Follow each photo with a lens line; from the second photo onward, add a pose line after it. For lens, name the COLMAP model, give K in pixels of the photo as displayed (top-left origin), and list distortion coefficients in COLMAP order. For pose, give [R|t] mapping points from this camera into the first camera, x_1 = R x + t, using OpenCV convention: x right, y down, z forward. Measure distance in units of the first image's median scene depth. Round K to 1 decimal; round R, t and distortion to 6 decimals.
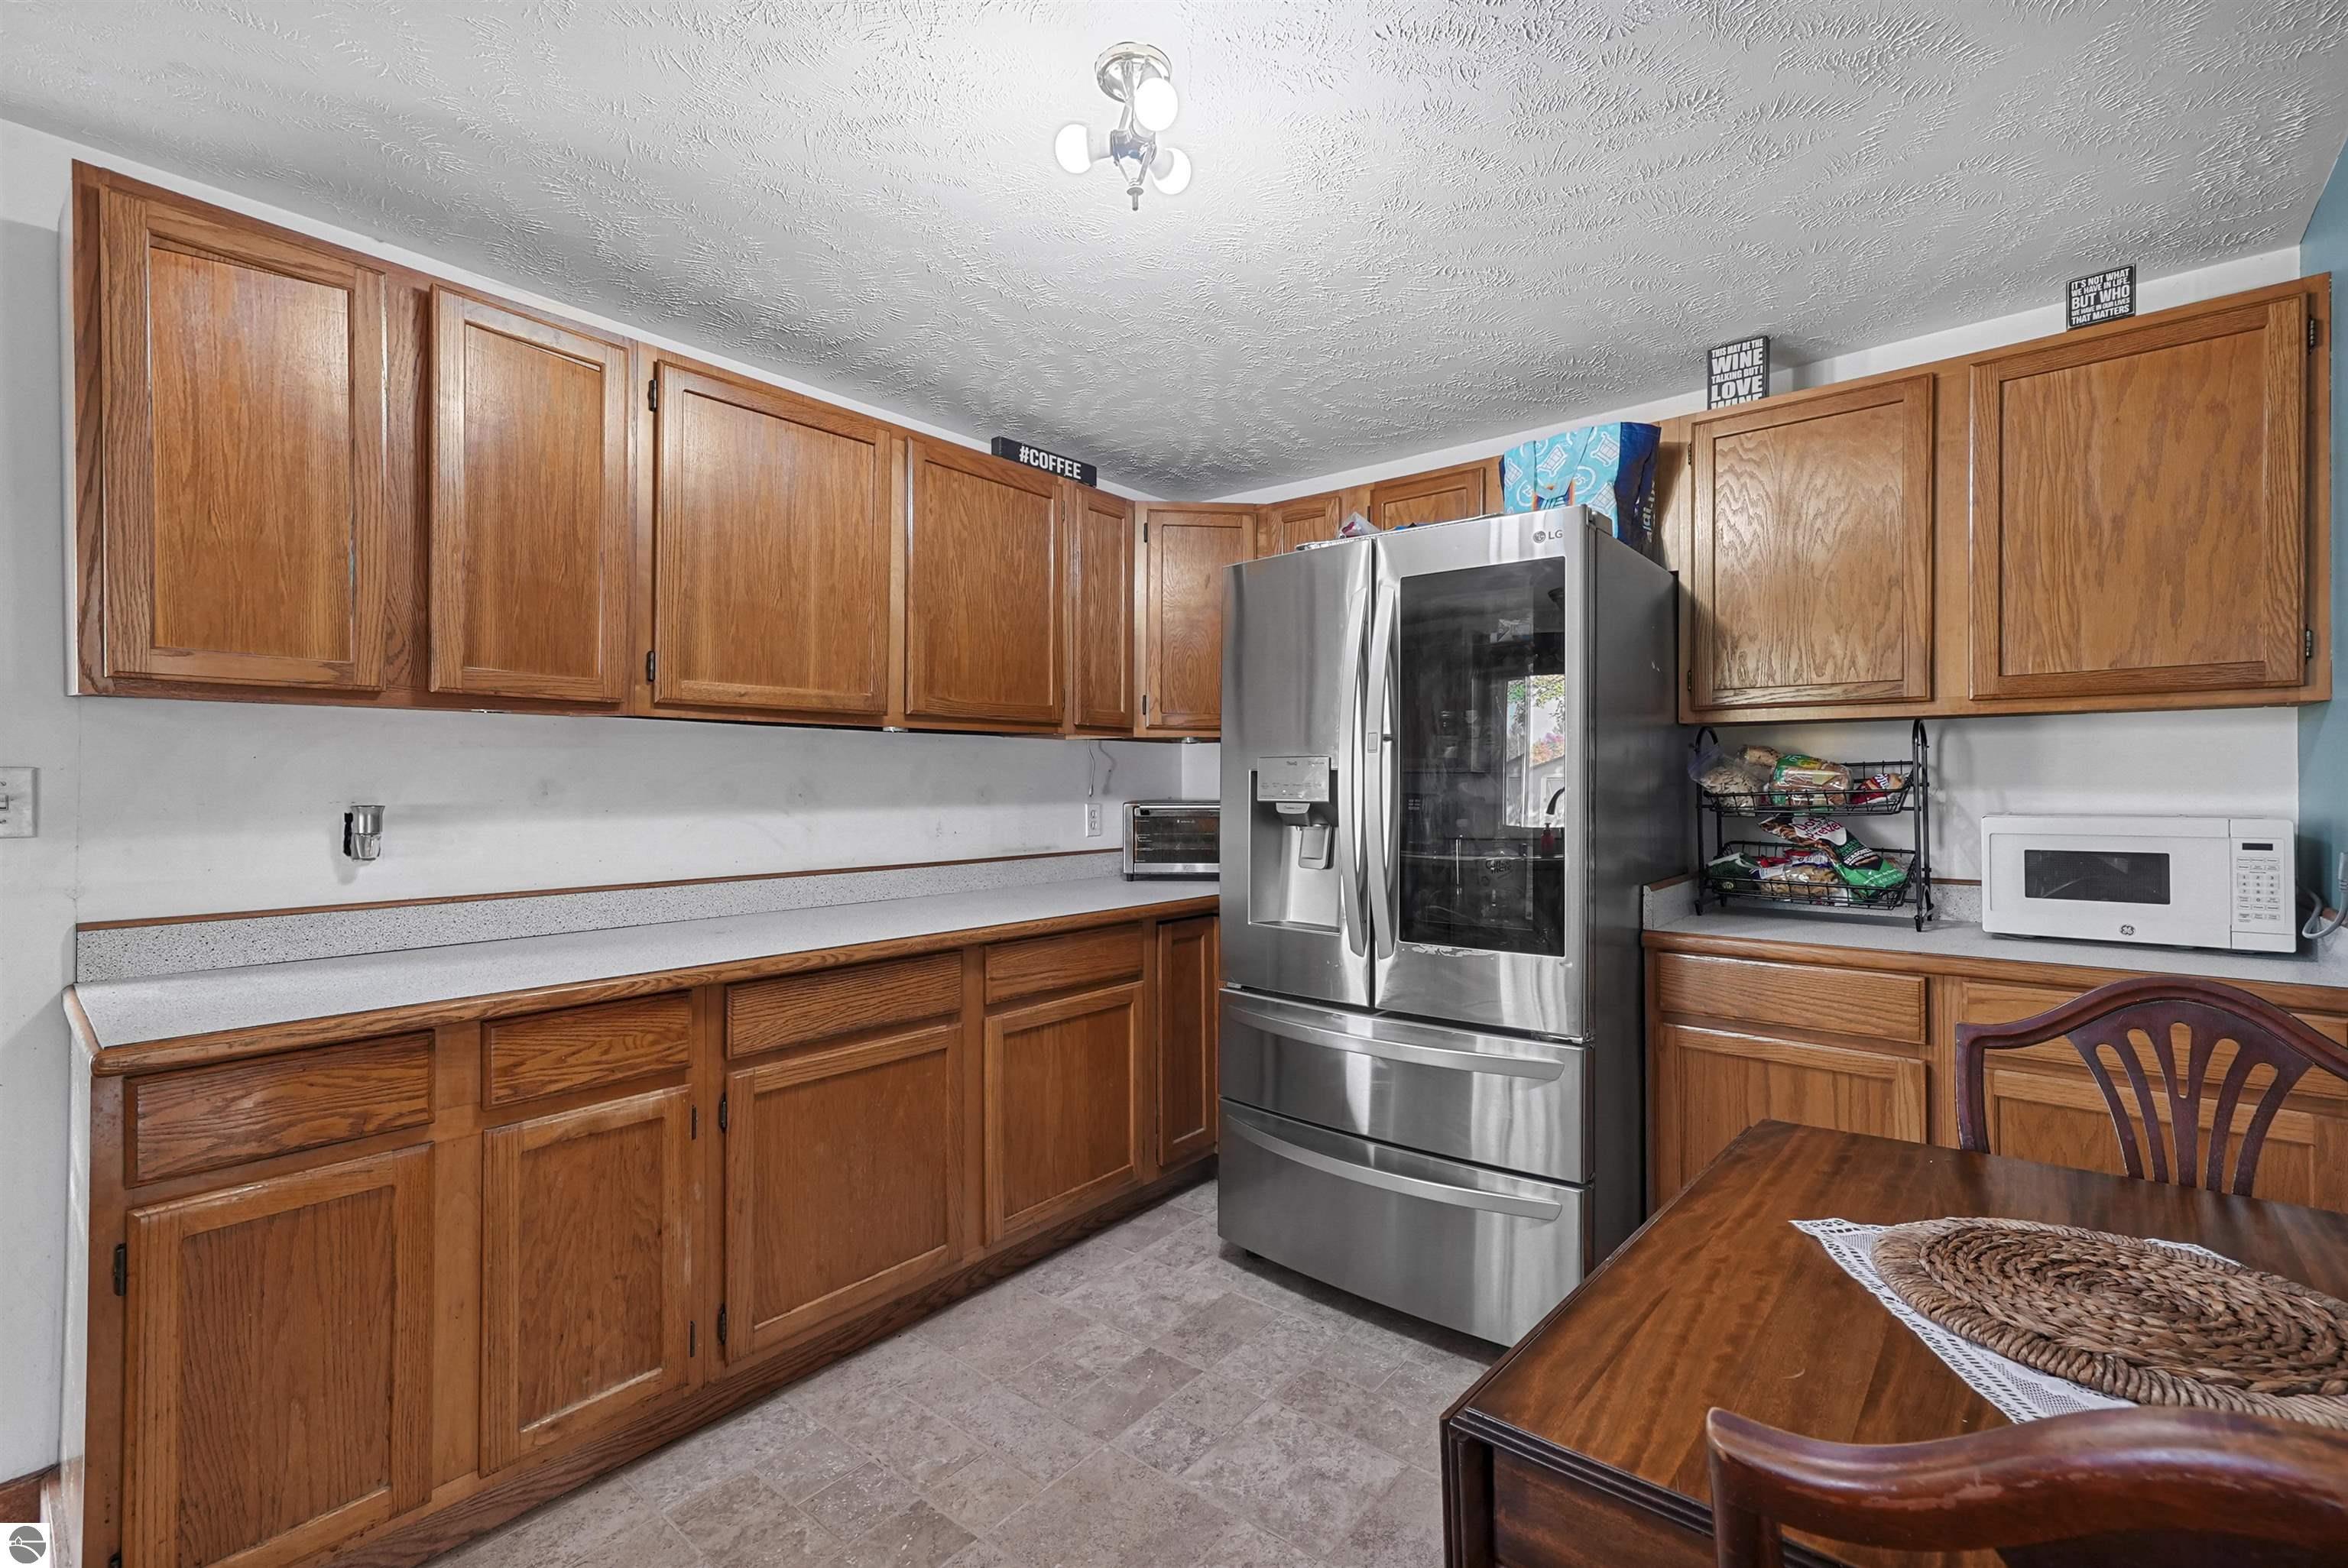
lens RADIAL K [[1000.3, 0, 1174.0], [0, 1000.3, 784.0], [0, 0, 1]] dist [-0.000254, -0.000090]
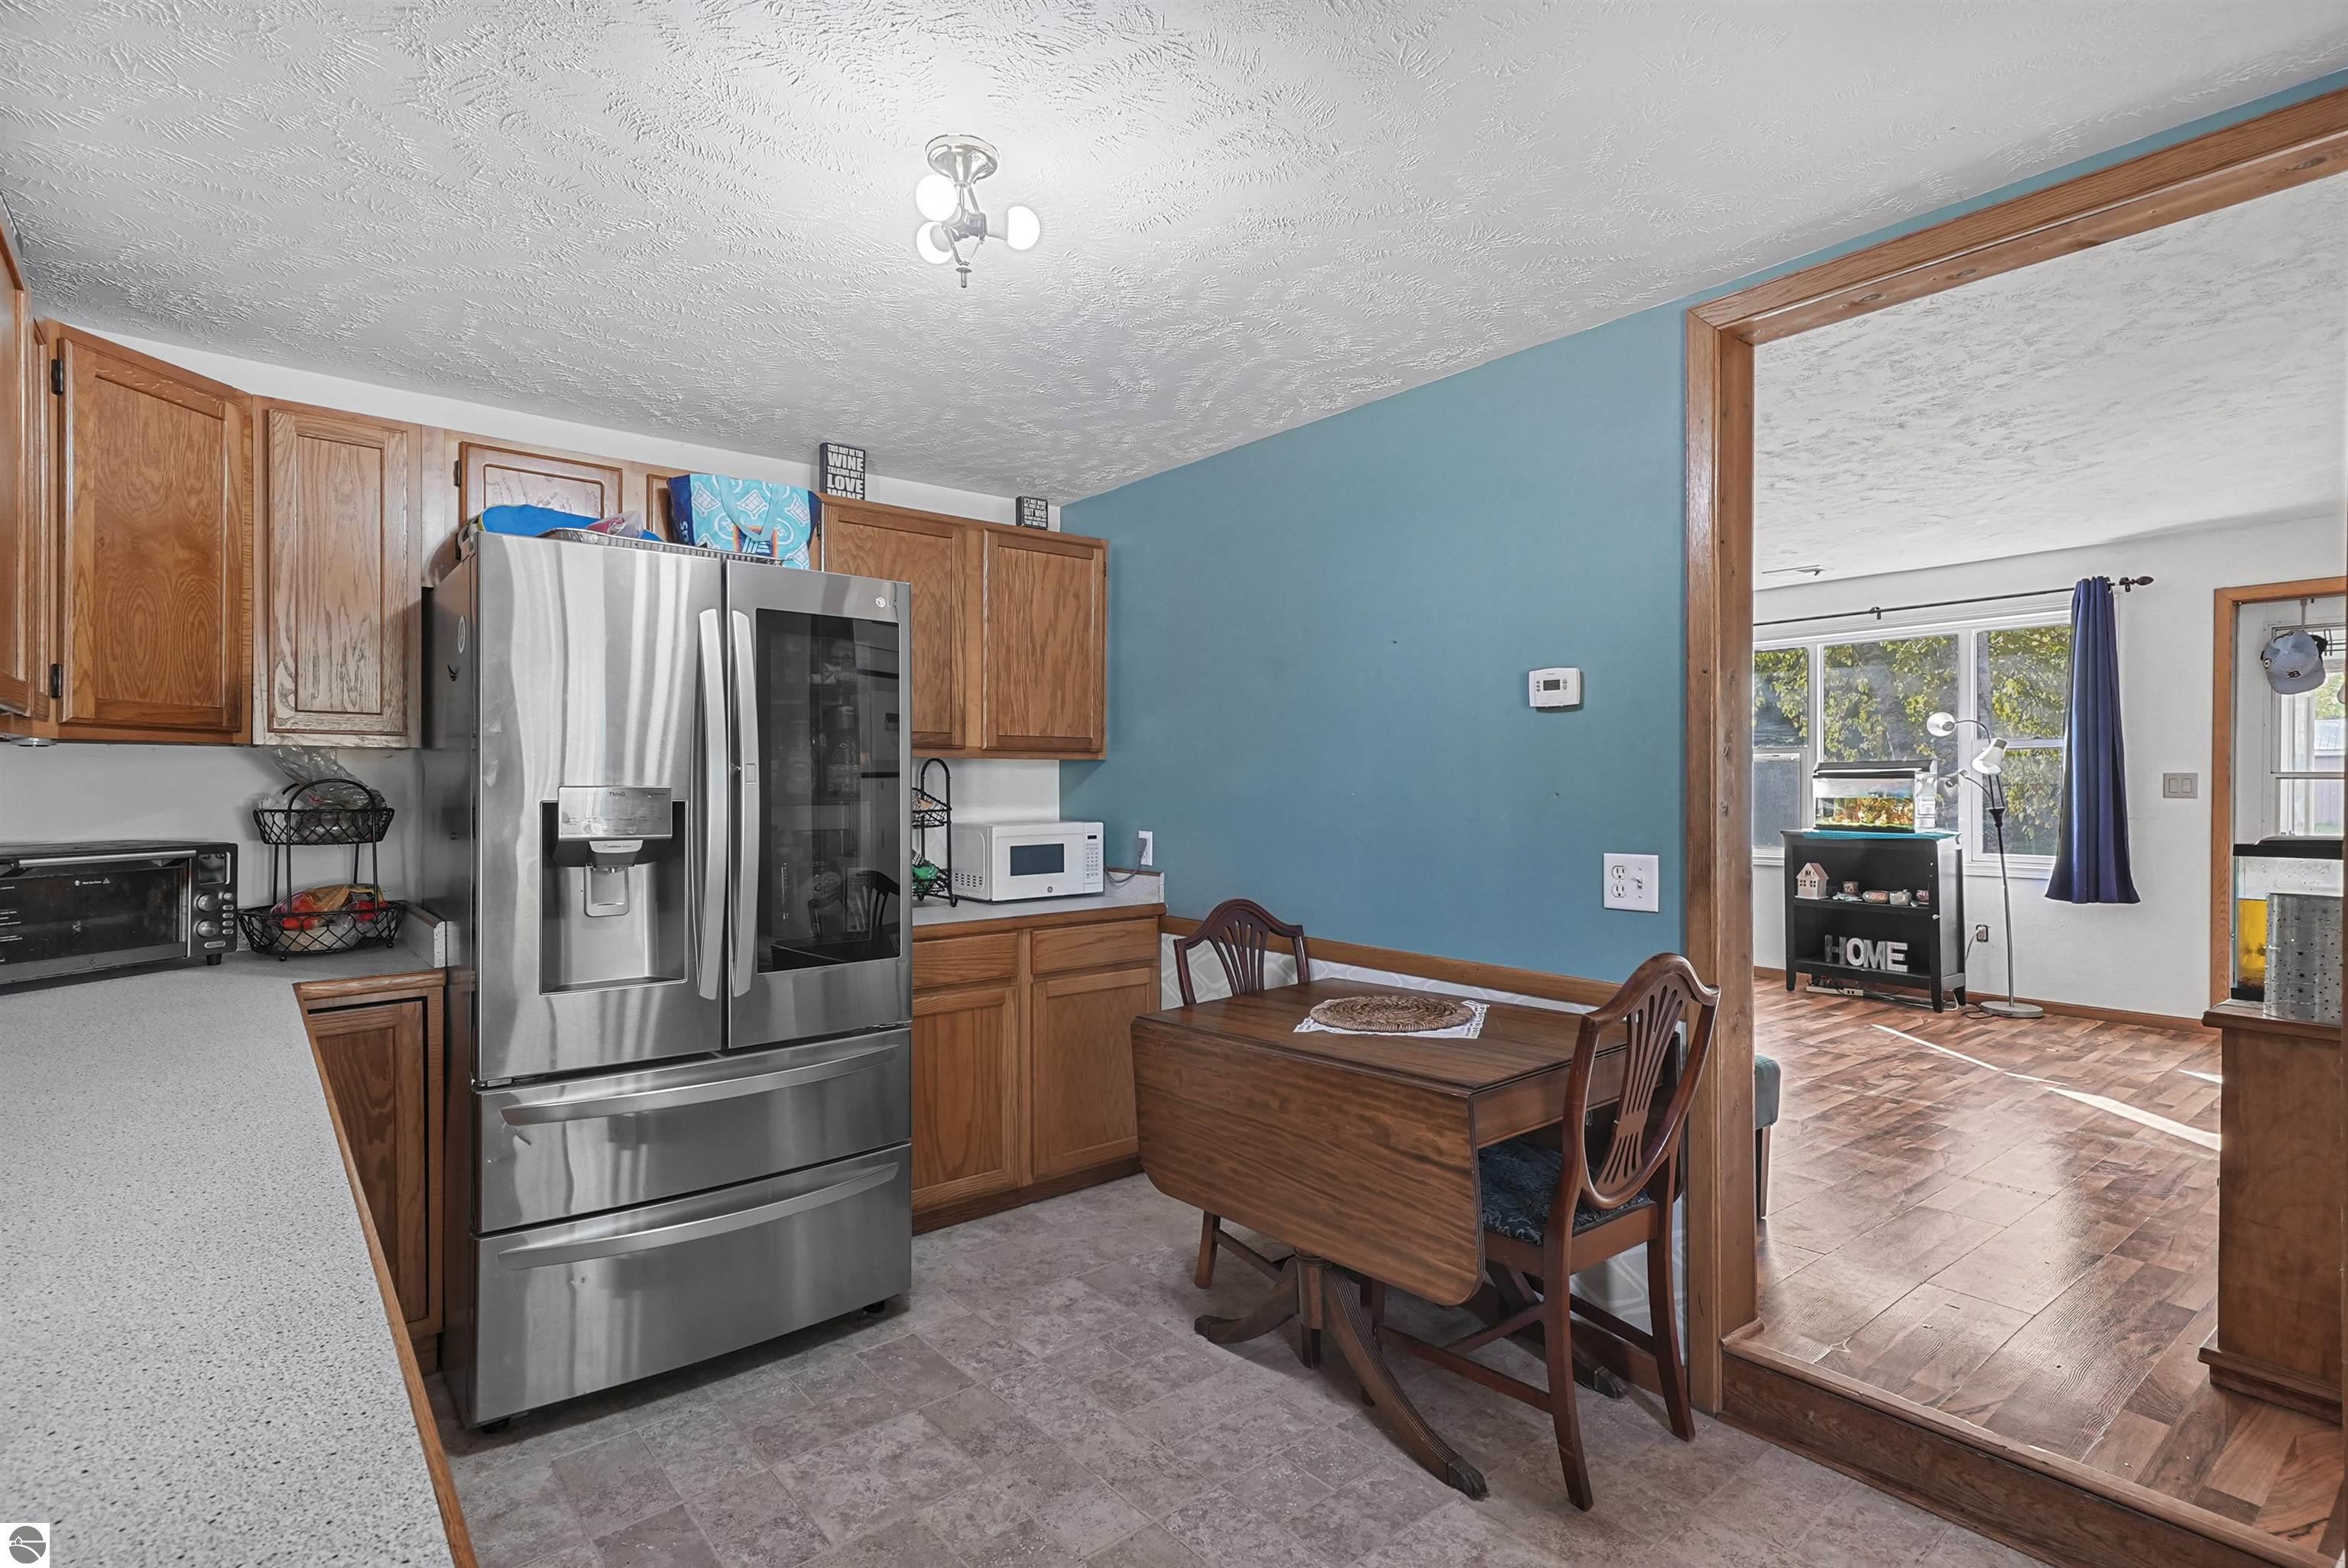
lens RADIAL K [[1144.0, 0, 1174.0], [0, 1144.0, 784.0], [0, 0, 1]] dist [0.000340, 0.000385]
pose [[0.181930, -0.002254, 0.983309, -0.881565], [-0.001630, 0.999995, 0.002594, -0.037912], [-0.983310, -0.002075, 0.181926, 0.413556]]
